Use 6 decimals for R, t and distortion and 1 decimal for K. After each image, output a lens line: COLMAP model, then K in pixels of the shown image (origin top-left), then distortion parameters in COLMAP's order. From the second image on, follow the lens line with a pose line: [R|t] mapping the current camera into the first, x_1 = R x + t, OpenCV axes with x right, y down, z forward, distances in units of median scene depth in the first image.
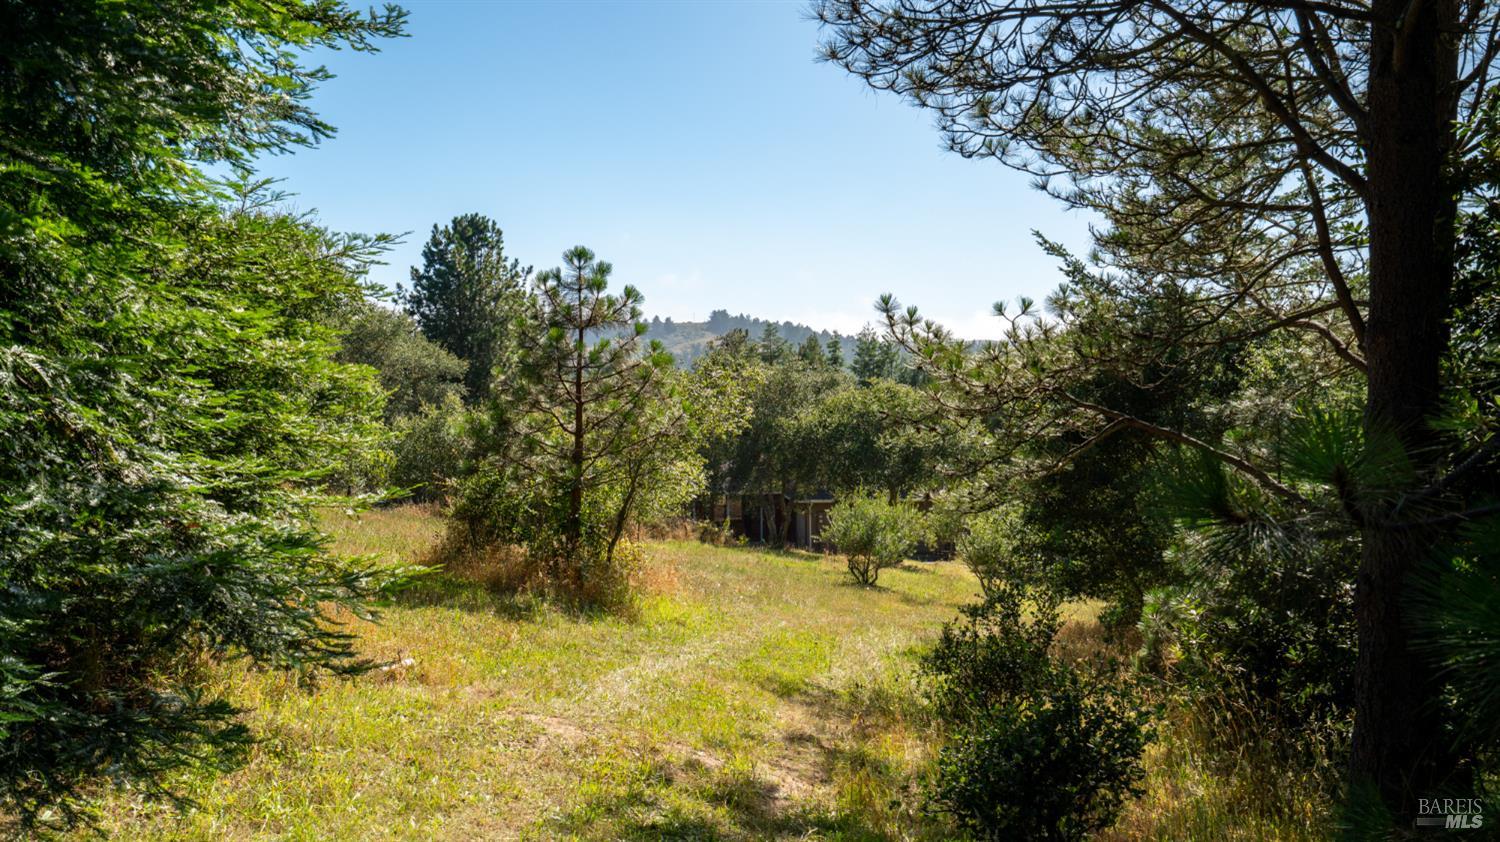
lens RADIAL K [[1522.3, 0, 750.0], [0, 1522.3, 421.0], [0, 0, 1]] dist [0.001220, 0.000028]
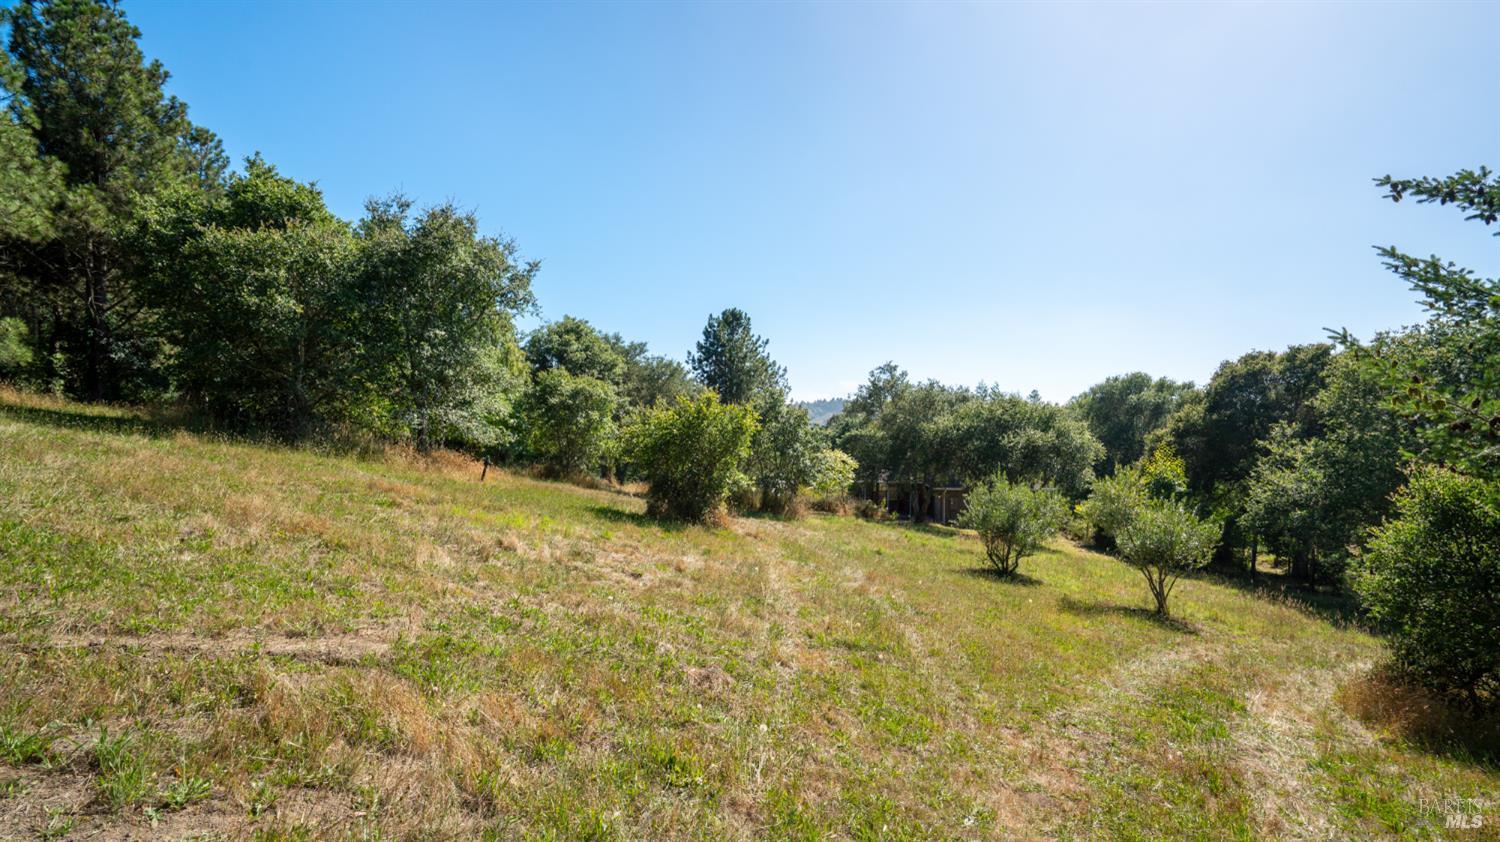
lens RADIAL K [[743.2, 0, 750.0], [0, 743.2, 421.0], [0, 0, 1]] dist [0.000233, 0.000074]
pose [[0.976887, 0.009012, -0.213568, 0.011432], [-0.017109, 0.999202, -0.036096, 0.020754], [0.213072, 0.038915, 0.976261, 0.334650]]
